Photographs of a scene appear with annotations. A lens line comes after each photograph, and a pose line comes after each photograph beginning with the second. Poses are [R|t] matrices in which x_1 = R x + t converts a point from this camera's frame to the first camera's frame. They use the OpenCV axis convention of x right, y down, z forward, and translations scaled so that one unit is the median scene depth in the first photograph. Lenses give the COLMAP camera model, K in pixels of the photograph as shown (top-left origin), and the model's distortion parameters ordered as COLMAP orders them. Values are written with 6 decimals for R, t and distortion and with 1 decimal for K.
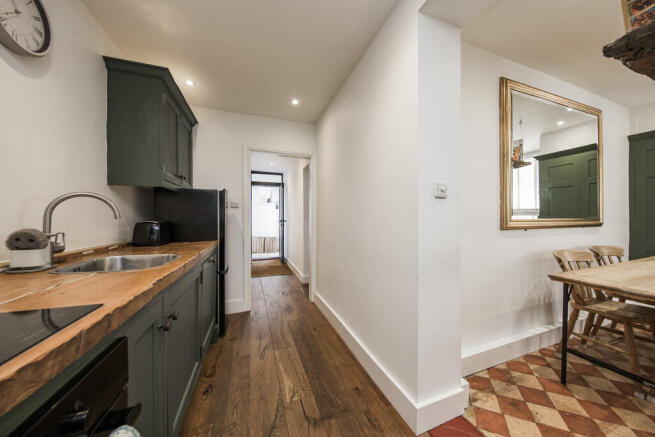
lens RADIAL K [[227.4, 0, 329.9], [0, 227.4, 216.7], [0, 0, 1]] dist [-0.000175, -0.000013]
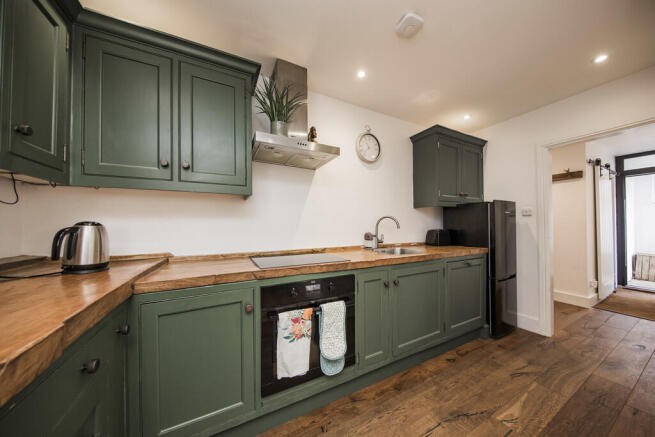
lens RADIAL K [[215.1, 0, 327.5], [0, 215.1, 218.5], [0, 0, 1]] dist [-0.000463, -0.000032]
pose [[0.108138, -0.023330, -0.993862, 0.471922], [0.010869, 0.999693, -0.022284, -0.024170], [0.994076, -0.008392, 0.108359, 0.124898]]
